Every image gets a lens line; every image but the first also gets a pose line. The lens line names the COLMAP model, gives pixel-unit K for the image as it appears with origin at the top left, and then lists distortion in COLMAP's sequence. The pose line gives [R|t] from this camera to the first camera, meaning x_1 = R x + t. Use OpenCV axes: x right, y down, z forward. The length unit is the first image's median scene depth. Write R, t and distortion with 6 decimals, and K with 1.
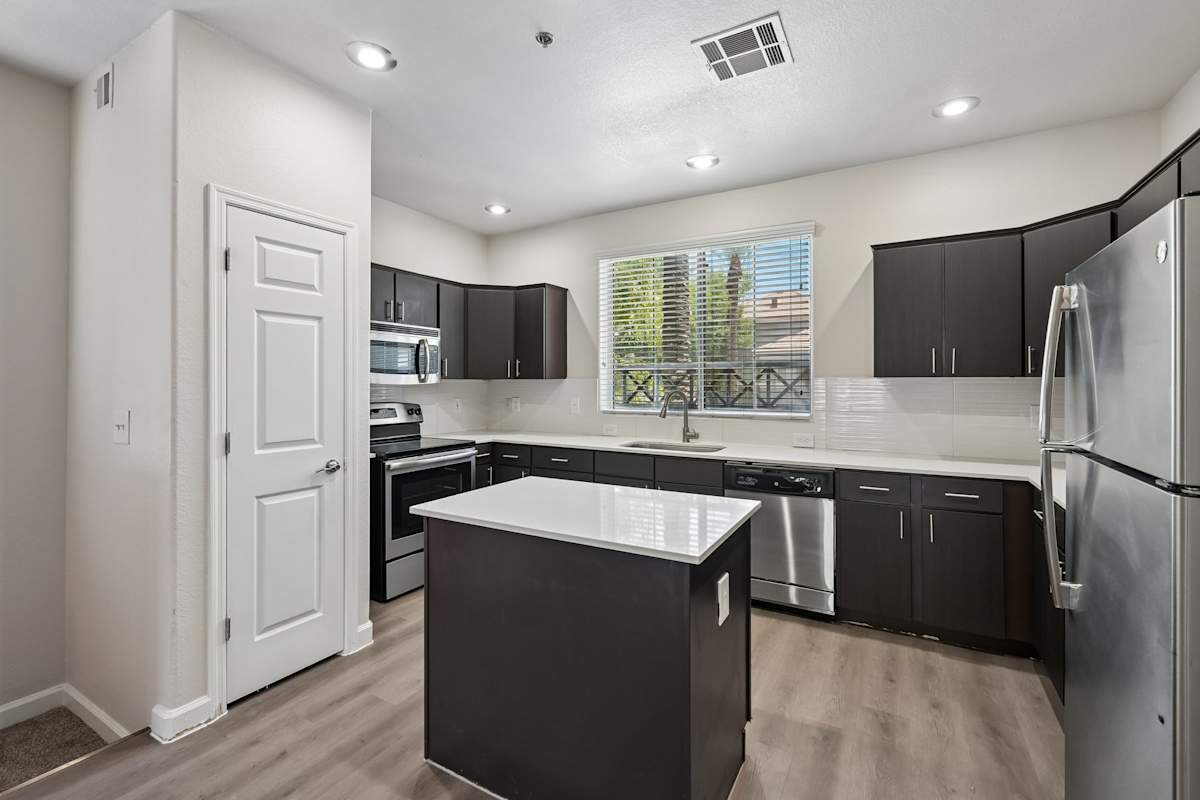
lens RADIAL K [[470.1, 0, 604.4], [0, 470.1, 387.1], [0, 0, 1]] dist [0.000765, 0.000262]
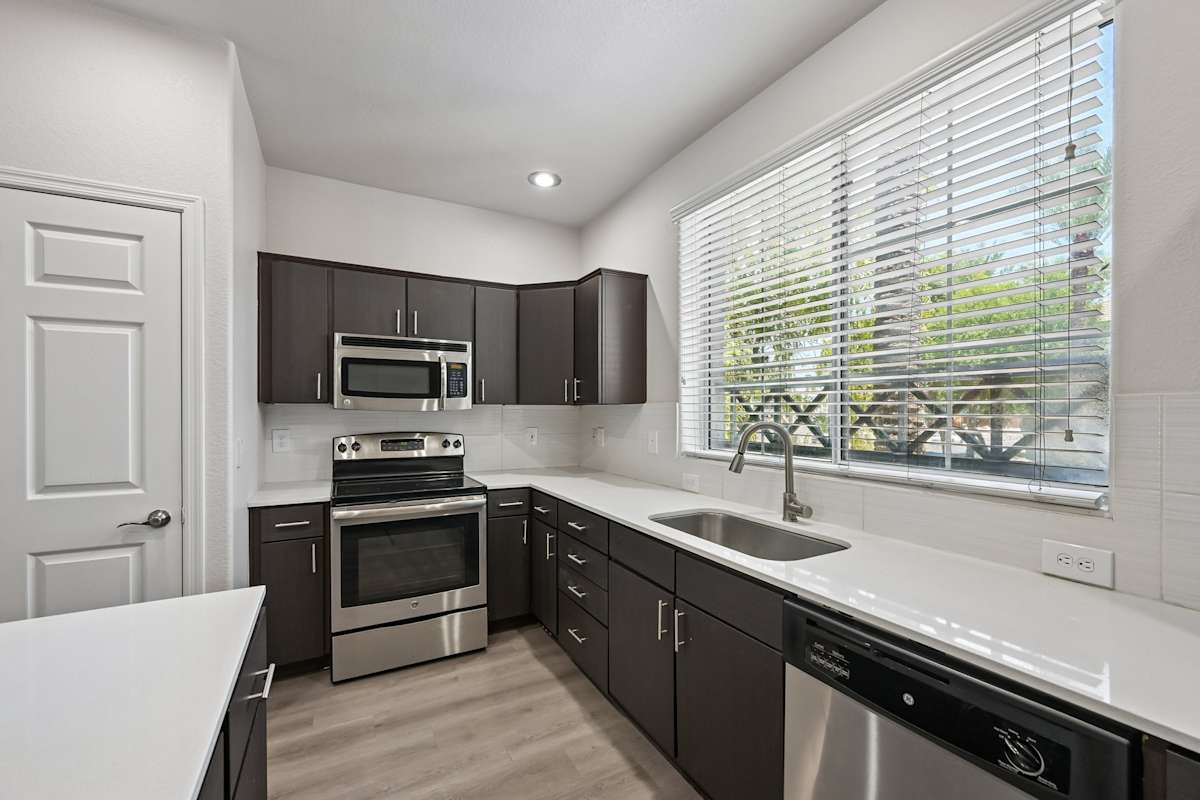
lens RADIAL K [[465.3, 0, 600.4], [0, 465.3, 414.7], [0, 0, 1]] dist [0.001963, 0.000293]
pose [[0.860417, 0.006096, -0.509555, 0.257229], [-0.004870, 0.999981, 0.003741, -0.003689], [0.509568, -0.000737, 0.860430, 0.438978]]
